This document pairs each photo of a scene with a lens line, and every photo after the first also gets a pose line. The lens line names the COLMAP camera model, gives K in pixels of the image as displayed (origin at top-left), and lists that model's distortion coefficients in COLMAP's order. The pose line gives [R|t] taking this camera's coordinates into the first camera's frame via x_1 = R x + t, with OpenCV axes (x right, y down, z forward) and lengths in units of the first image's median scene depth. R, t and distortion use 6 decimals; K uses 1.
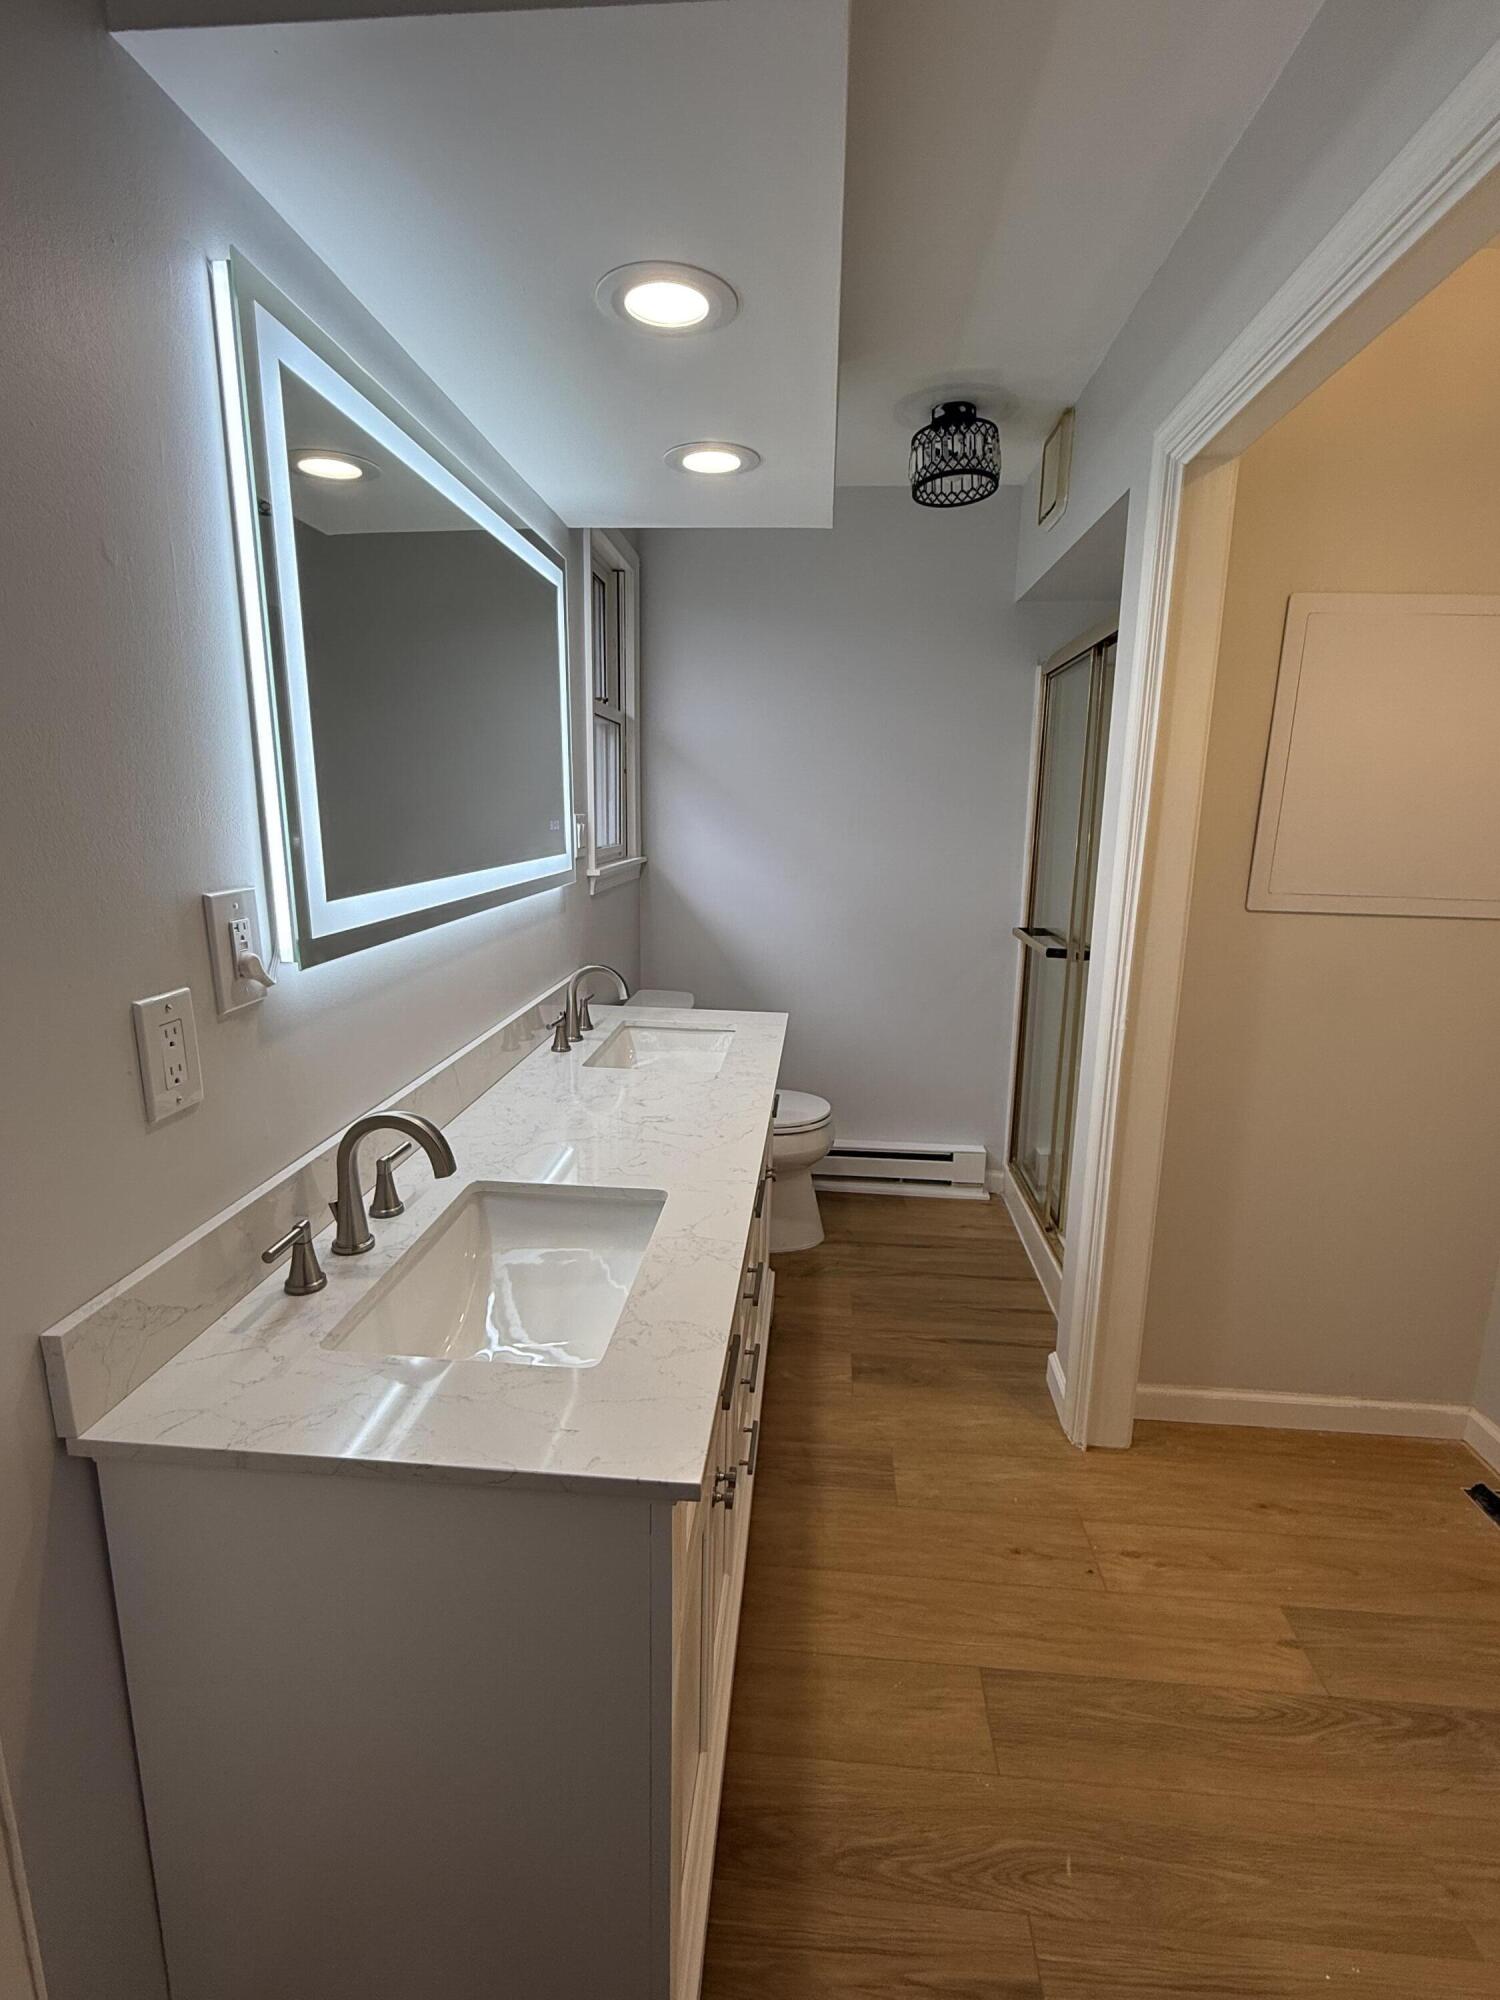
lens RADIAL K [[929.4, 0, 750.0], [0, 929.4, 1000.0], [0, 0, 1]] dist [0.002696, -0.000001]
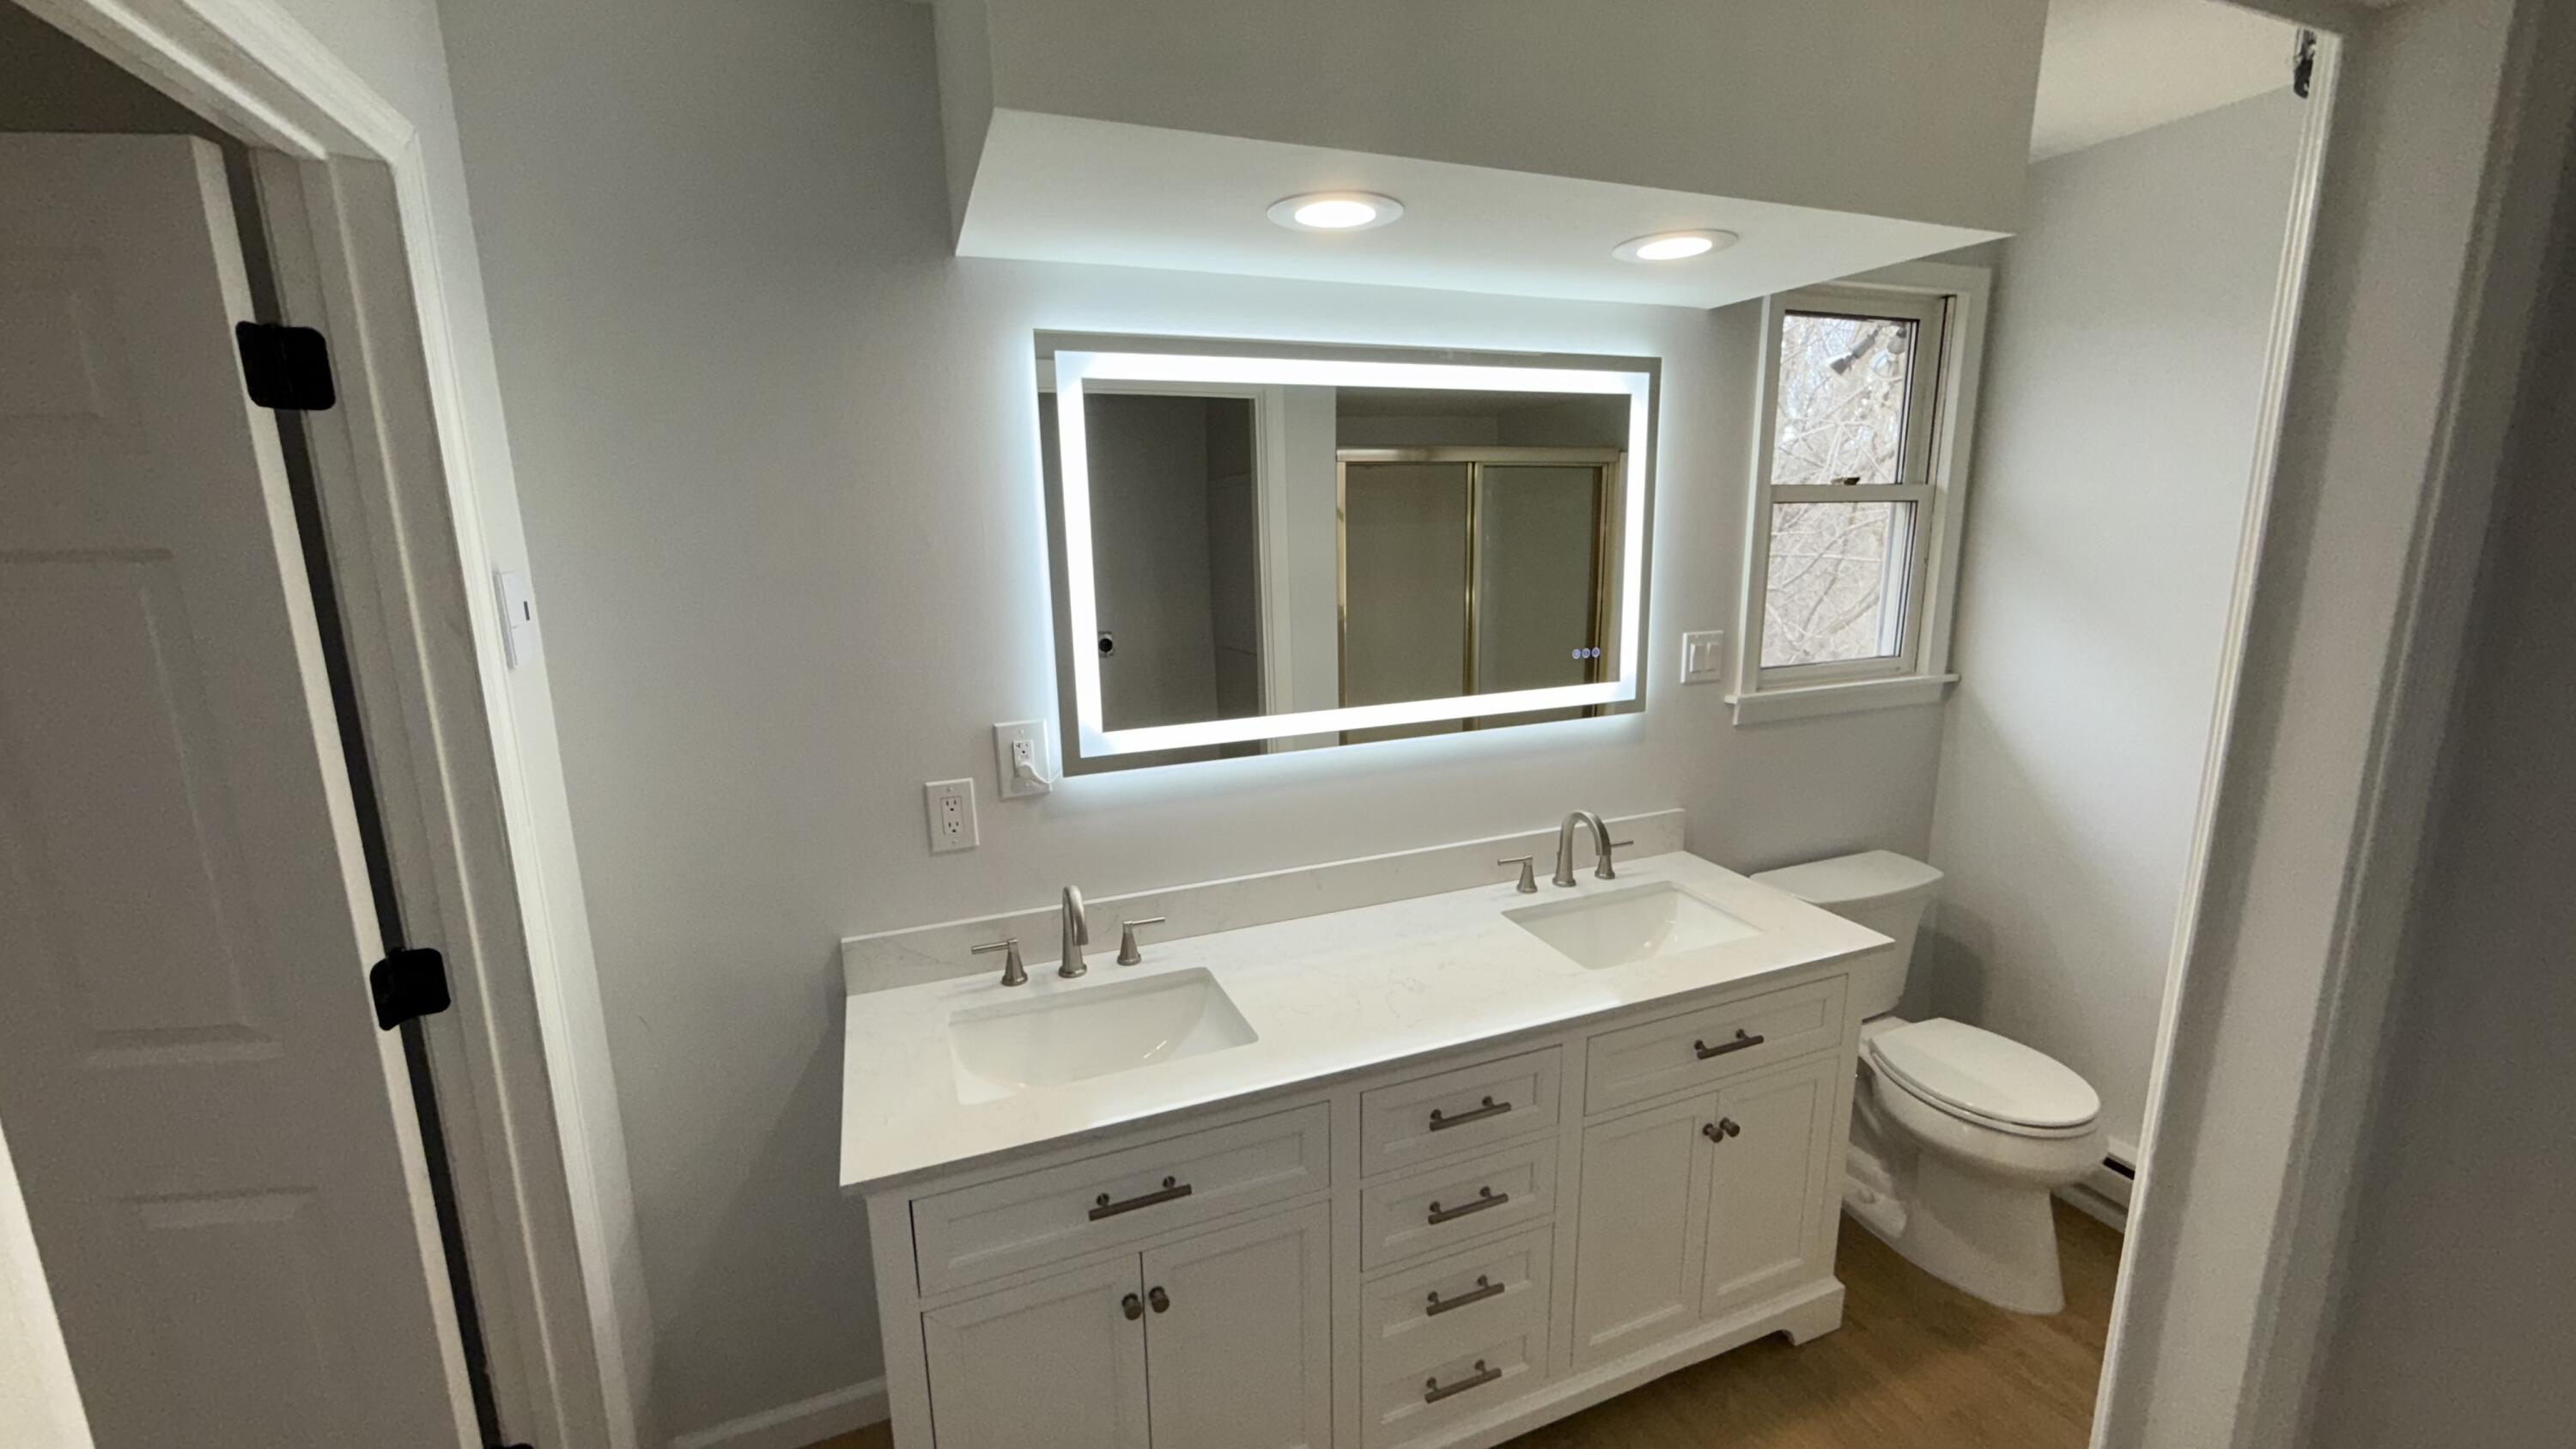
lens RADIAL K [[1030.3, 0, 1288.0], [0, 1030.3, 724.5], [0, 0, 1]] dist [-0.000812, -0.000020]
pose [[0.474279, 0.174871, -0.862832, 0.702501], [-0.173173, 0.979457, 0.103319, -0.224274], [0.863175, 0.100417, 0.494819, 0.319002]]
